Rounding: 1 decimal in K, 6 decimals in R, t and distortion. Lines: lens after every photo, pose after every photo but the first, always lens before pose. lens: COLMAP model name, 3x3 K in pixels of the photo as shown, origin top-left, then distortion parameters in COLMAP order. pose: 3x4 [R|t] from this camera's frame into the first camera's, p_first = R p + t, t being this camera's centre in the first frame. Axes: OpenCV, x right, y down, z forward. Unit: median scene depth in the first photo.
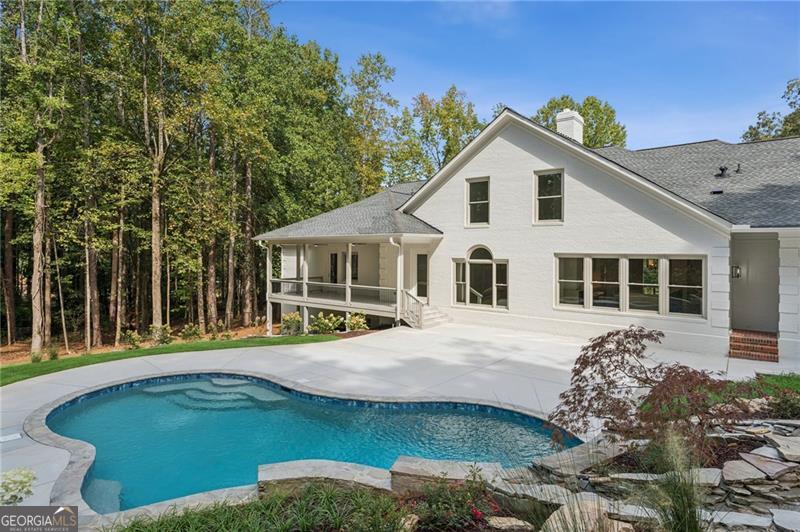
lens RADIAL K [[452.2, 0, 398.7], [0, 452.2, 257.8], [0, 0, 1]] dist [-0.000387, -0.000422]
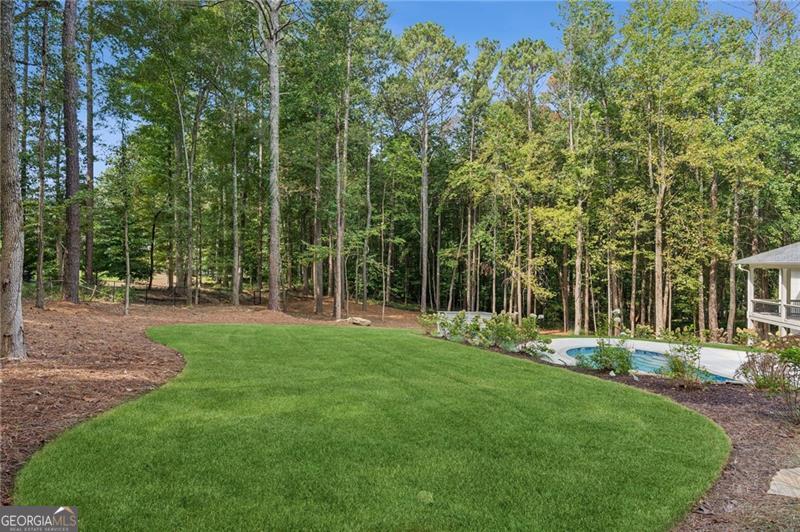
lens RADIAL K [[452.2, 0, 399.0], [0, 452.2, 263.2], [0, 0, 1]] dist [-0.000387, -0.000422]
pose [[0.471263, -0.001541, -0.881991, 0.229610], [-0.011684, 0.999900, -0.007991, -0.017535], [0.881915, 0.014071, 0.471198, -0.221613]]
